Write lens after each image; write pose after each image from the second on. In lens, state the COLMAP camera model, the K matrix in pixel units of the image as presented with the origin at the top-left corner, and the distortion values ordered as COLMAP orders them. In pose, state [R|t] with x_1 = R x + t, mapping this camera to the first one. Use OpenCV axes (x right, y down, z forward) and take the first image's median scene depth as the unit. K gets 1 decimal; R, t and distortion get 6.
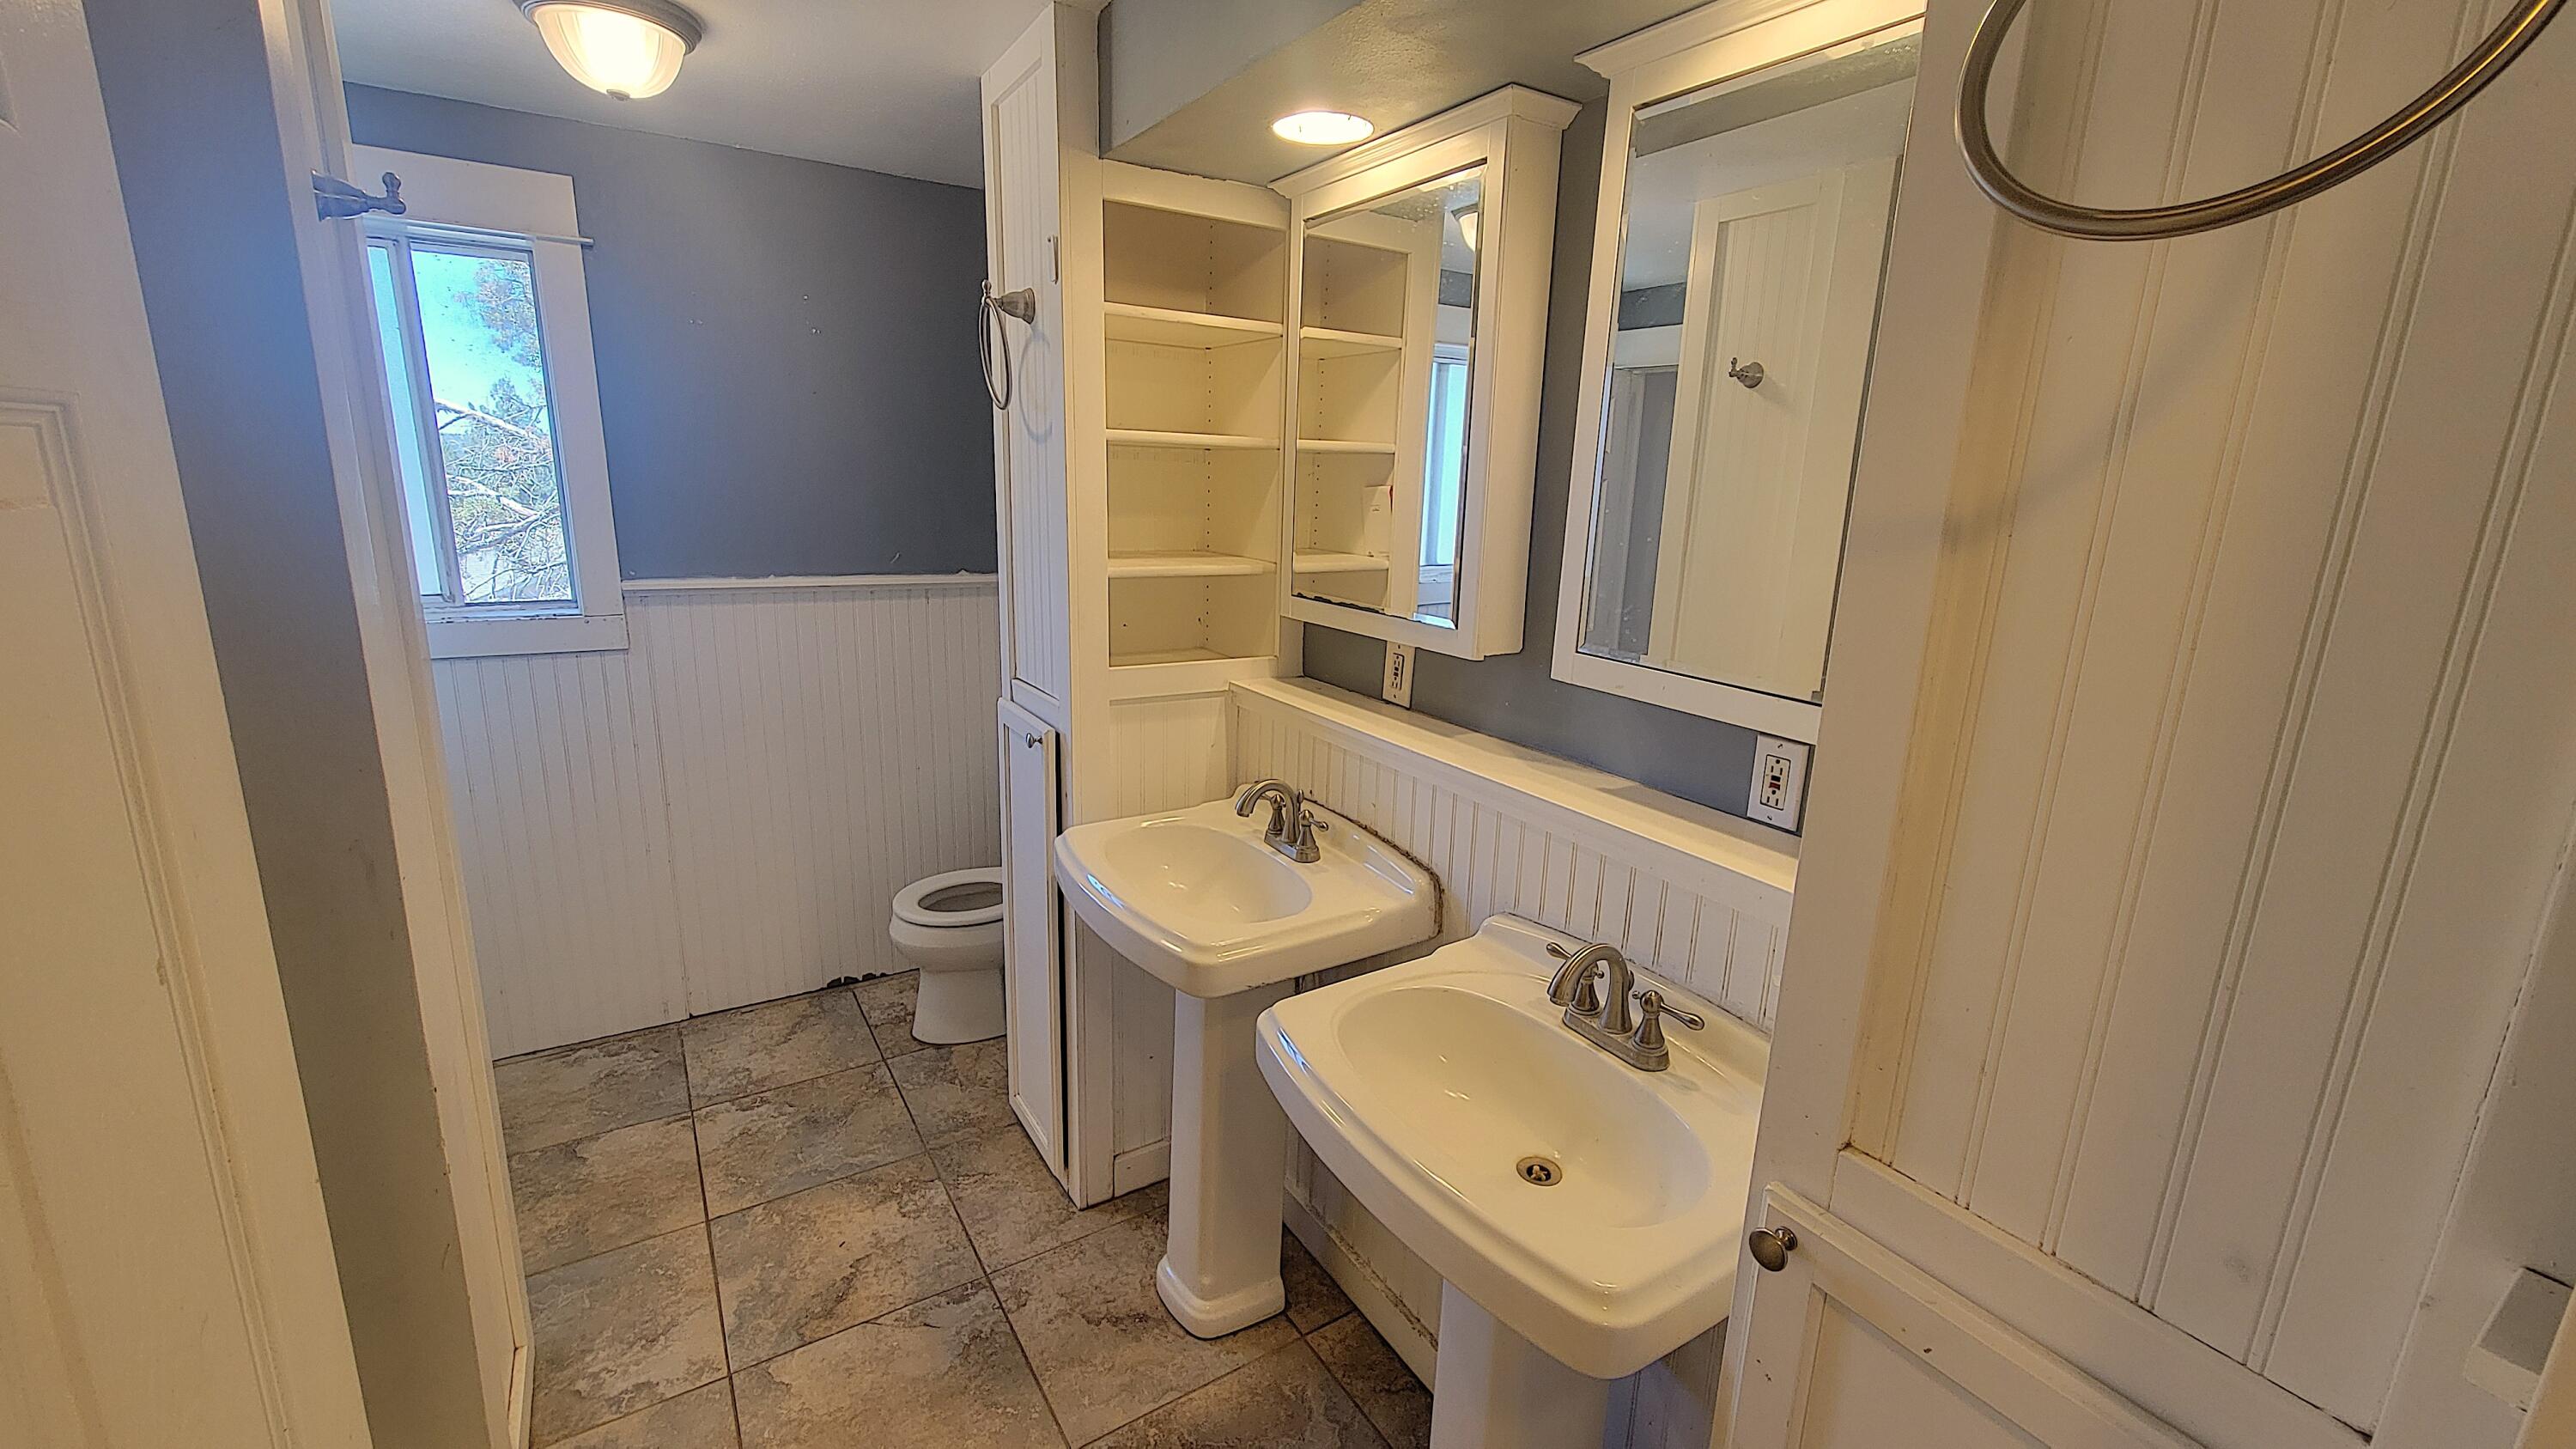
lens RADIAL K [[1036.0, 0, 1288.0], [0, 1036.0, 724.5], [0, 0, 1]] dist [0.002621, 0.000181]
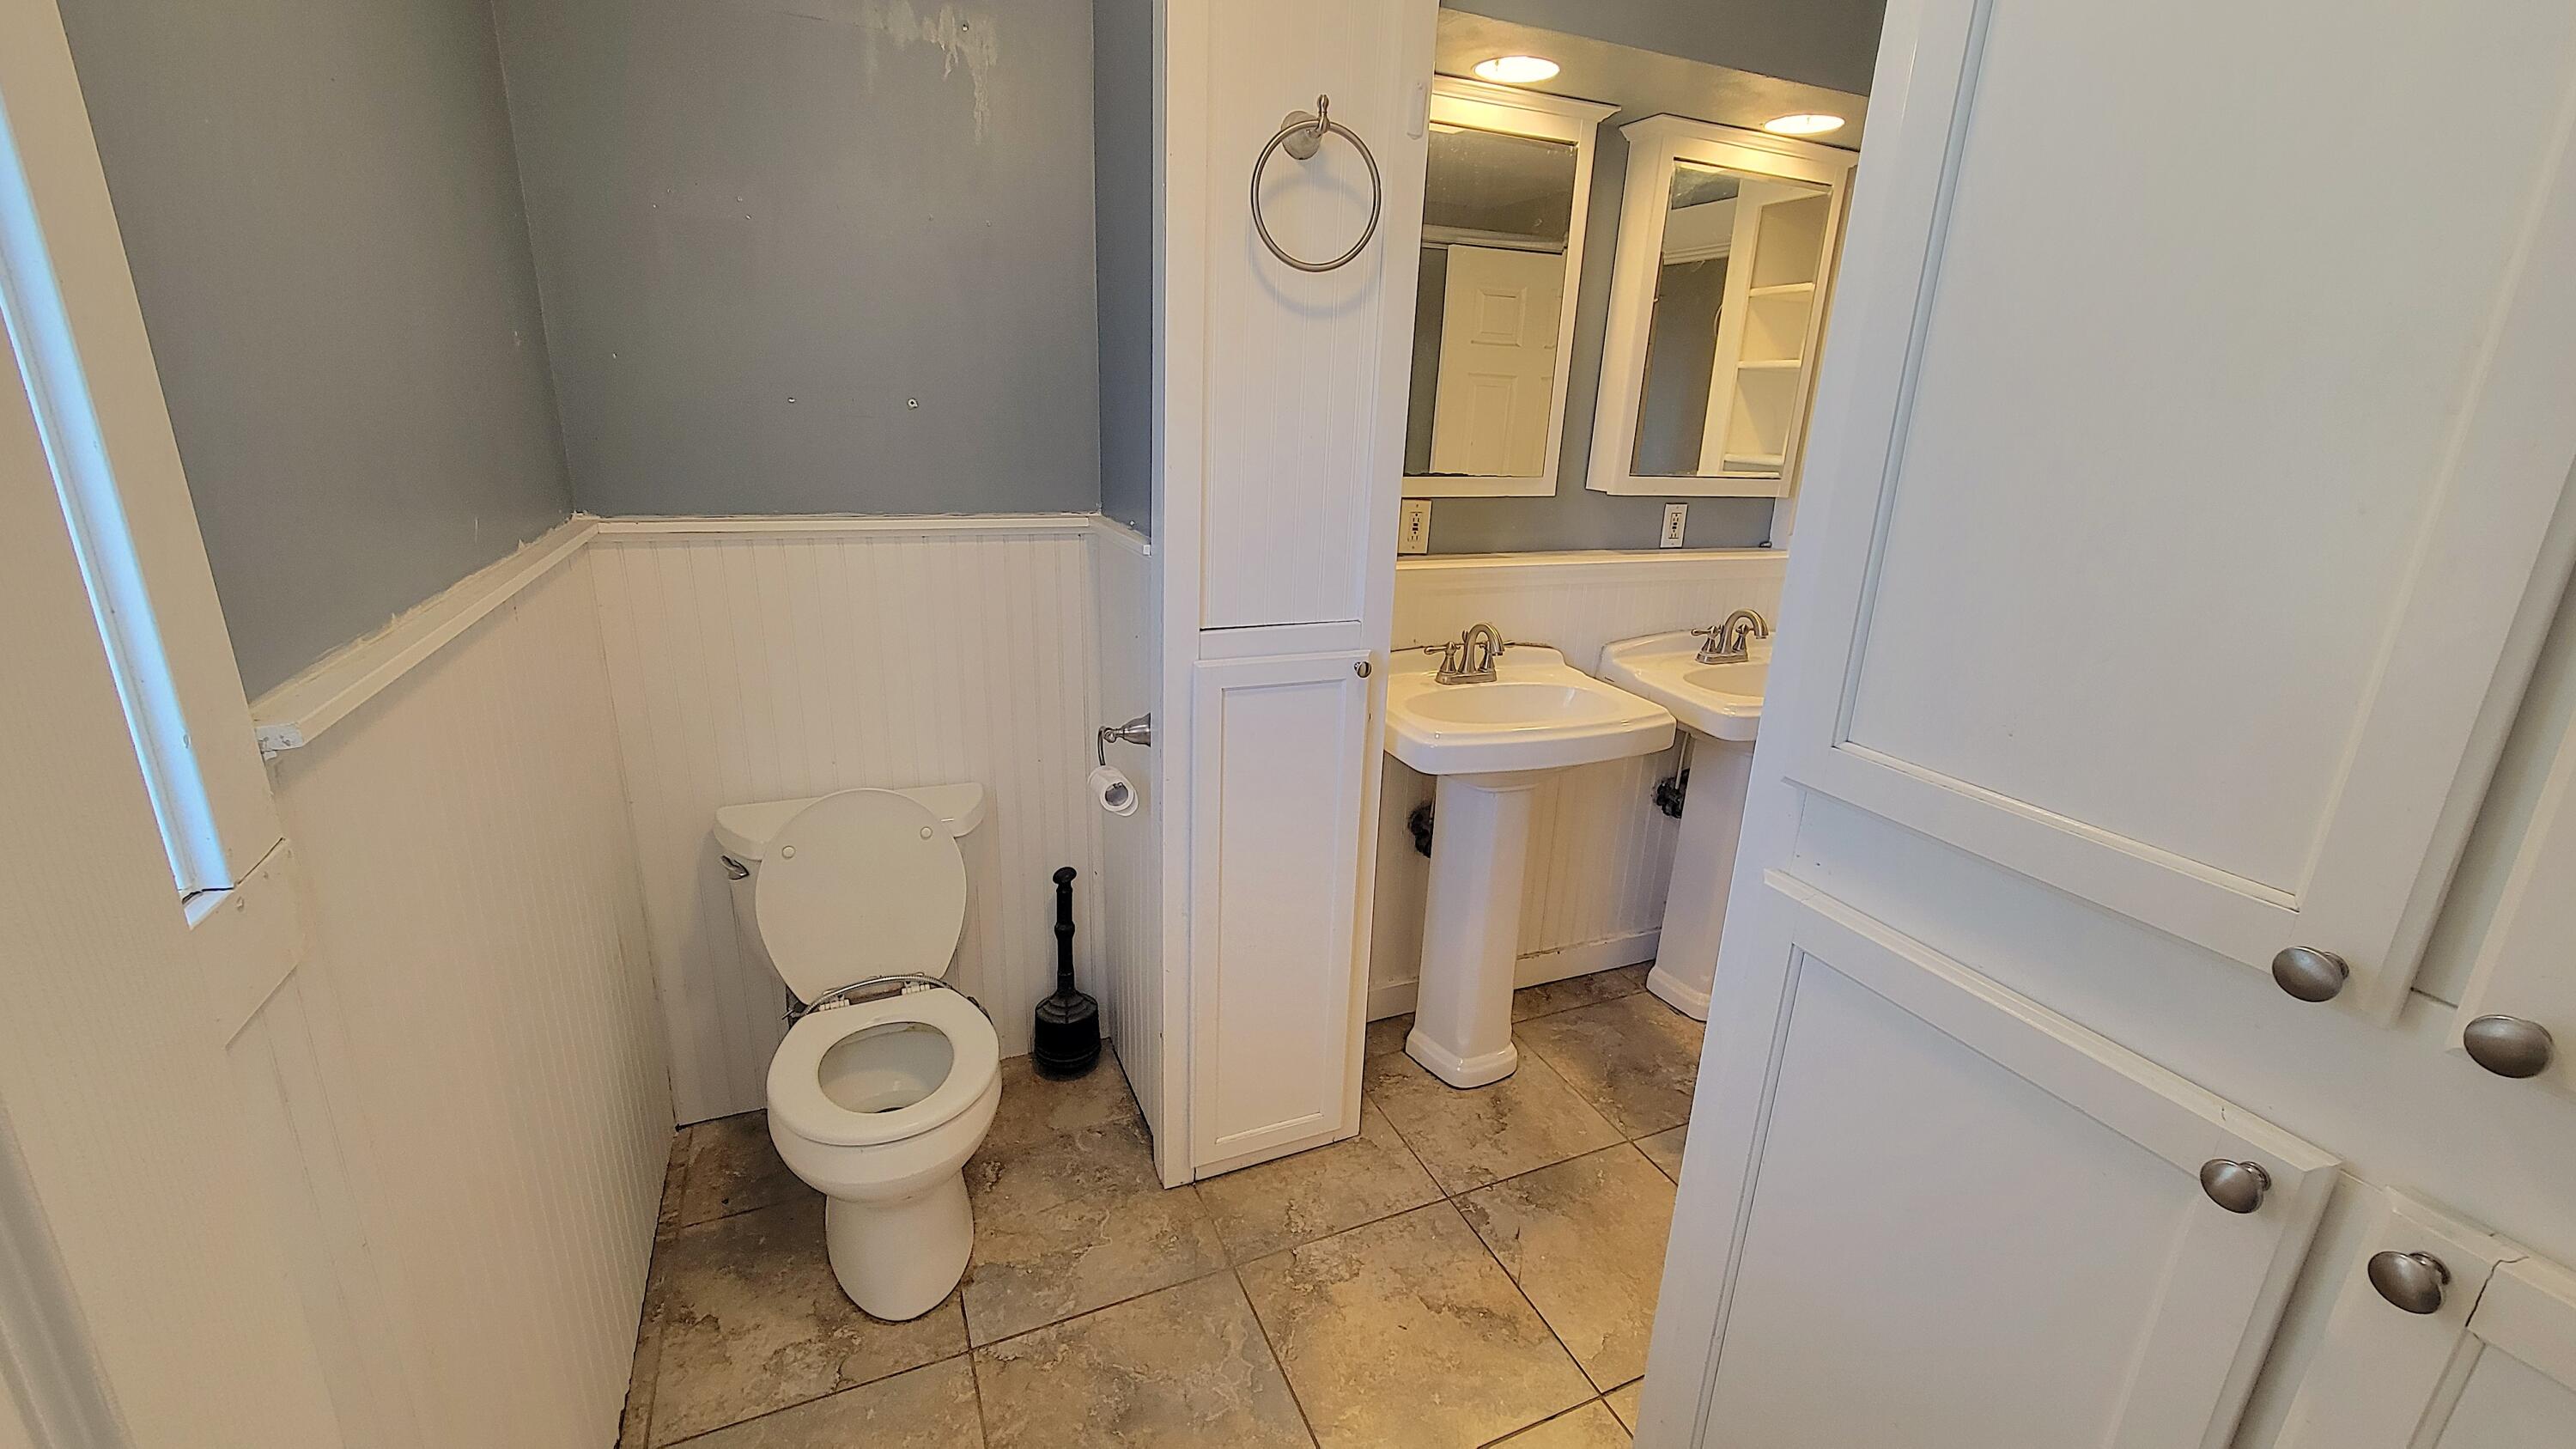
lens RADIAL K [[1036.0, 0, 1288.0], [0, 1036.0, 724.5], [0, 0, 1]] dist [0.002621, 0.000181]
pose [[0.157218, -0.321372, 0.933811, -1.126361], [0.190462, 0.937685, 0.290638, -0.214378], [-0.969024, 0.132162, 0.208631, 0.911516]]
